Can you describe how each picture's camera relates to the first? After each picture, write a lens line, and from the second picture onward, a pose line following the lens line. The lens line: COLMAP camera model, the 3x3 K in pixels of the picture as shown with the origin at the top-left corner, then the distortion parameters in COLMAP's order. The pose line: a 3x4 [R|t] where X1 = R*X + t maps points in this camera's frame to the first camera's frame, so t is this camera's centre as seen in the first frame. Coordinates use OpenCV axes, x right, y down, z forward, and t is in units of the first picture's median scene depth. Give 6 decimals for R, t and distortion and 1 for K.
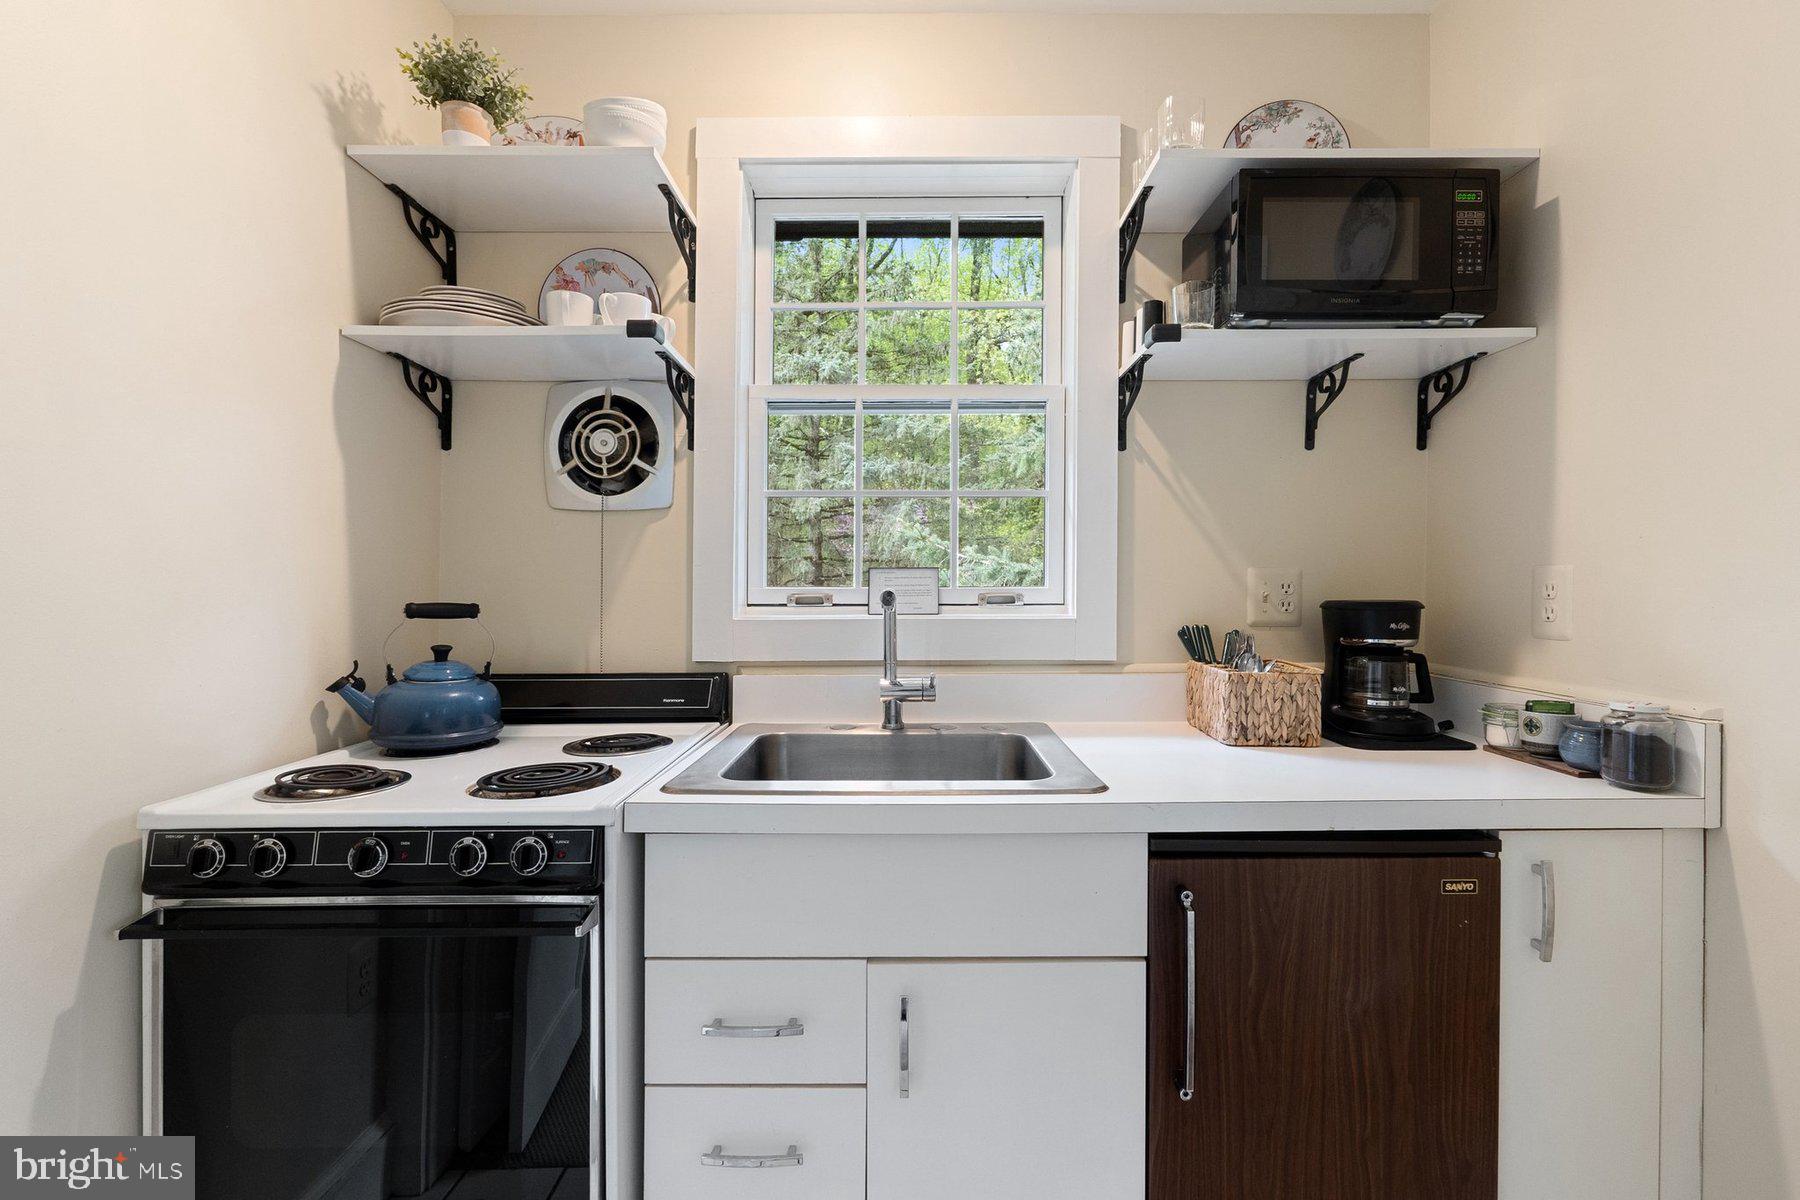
lens RADIAL K [[754.6, 0, 908.4], [0, 754.6, 593.6], [0, 0, 1]] dist [-0.018987, -0.000213]
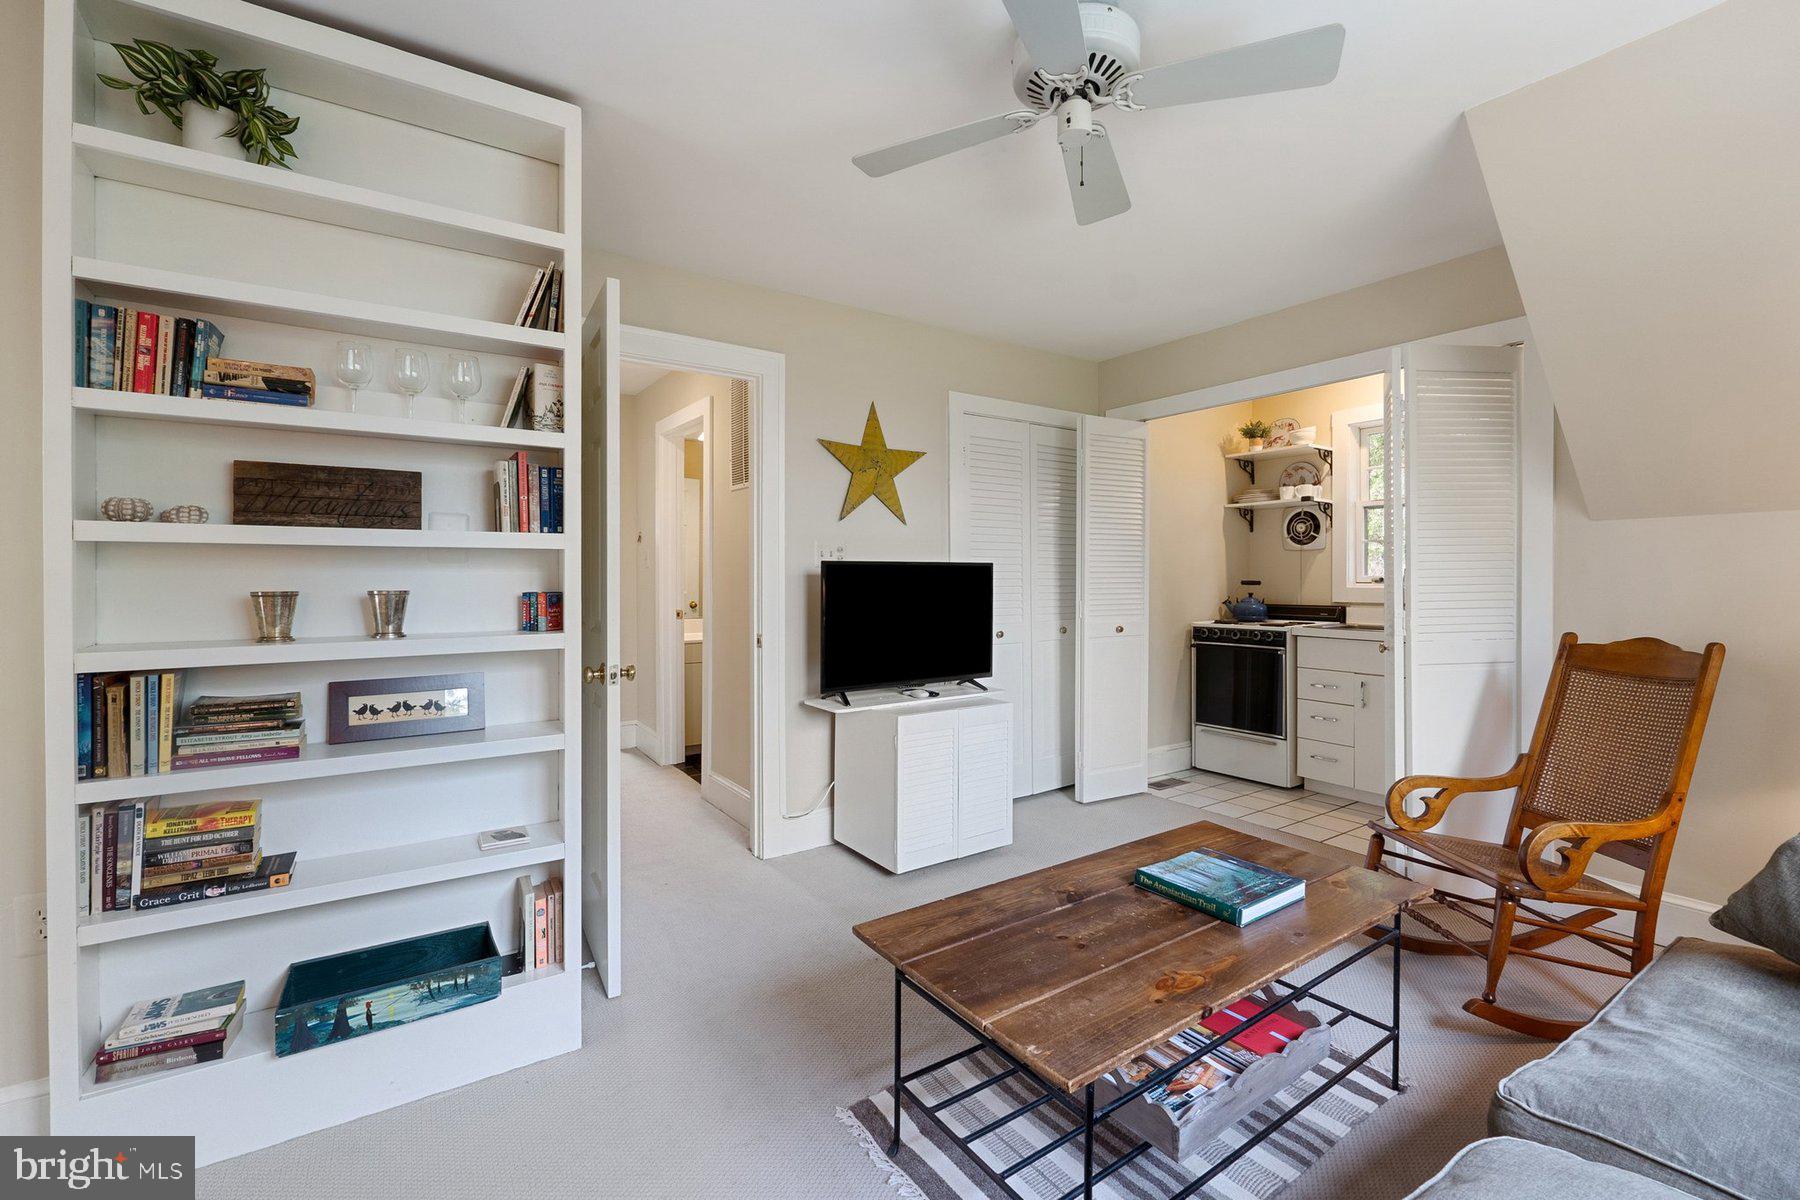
lens RADIAL K [[754.6, 0, 908.6], [0, 754.6, 588.2], [0, 0, 1]] dist [-0.018987, -0.000213]
pose [[0.557242, 0.002202, -0.830347, 1.320262], [-0.002685, 0.999996, 0.000851, 0.046062], [0.830346, 0.001755, 0.557245, -2.150381]]
